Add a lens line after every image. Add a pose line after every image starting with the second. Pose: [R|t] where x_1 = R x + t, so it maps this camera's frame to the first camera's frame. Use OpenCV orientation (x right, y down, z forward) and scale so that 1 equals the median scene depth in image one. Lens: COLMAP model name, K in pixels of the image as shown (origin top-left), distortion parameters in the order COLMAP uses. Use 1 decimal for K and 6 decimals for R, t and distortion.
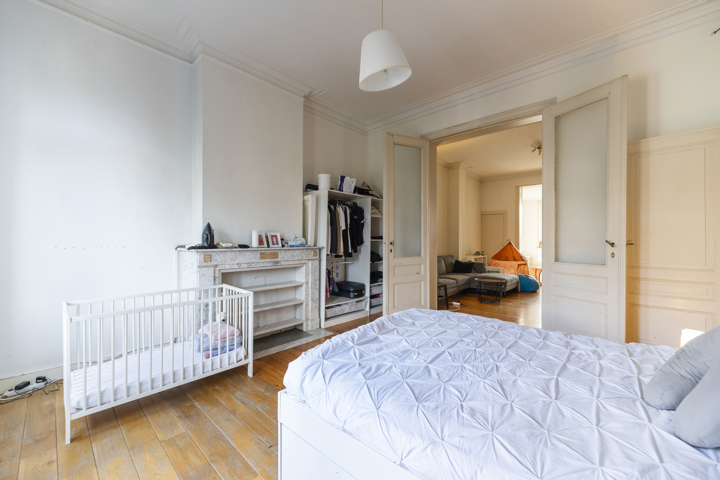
lens RADIAL K [[295.1, 0, 357.1], [0, 295.1, 244.0], [0, 0, 1]] dist [-0.023321, -0.000255]
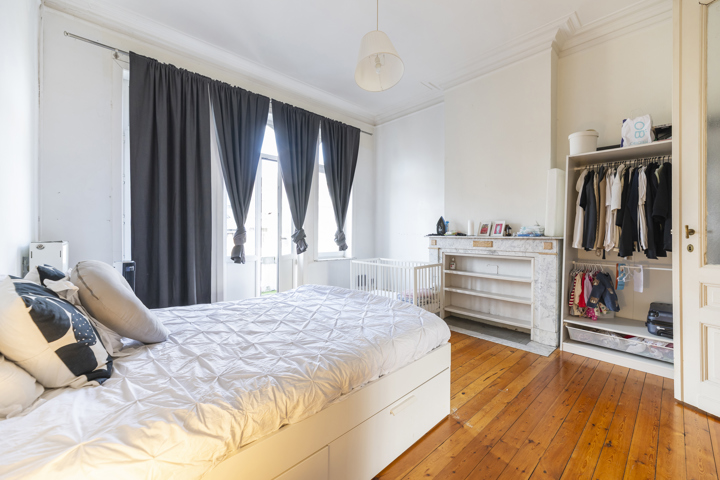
lens RADIAL K [[304.0, 0, 361.1], [0, 304.0, 234.7], [0, 0, 1]] dist [0.004873, 0.000551]
pose [[-0.102746, 0.002427, -0.994705, 0.758748], [-0.015946, 0.999864, 0.004087, 0.009426], [0.994580, 0.016282, -0.102694, 0.652238]]
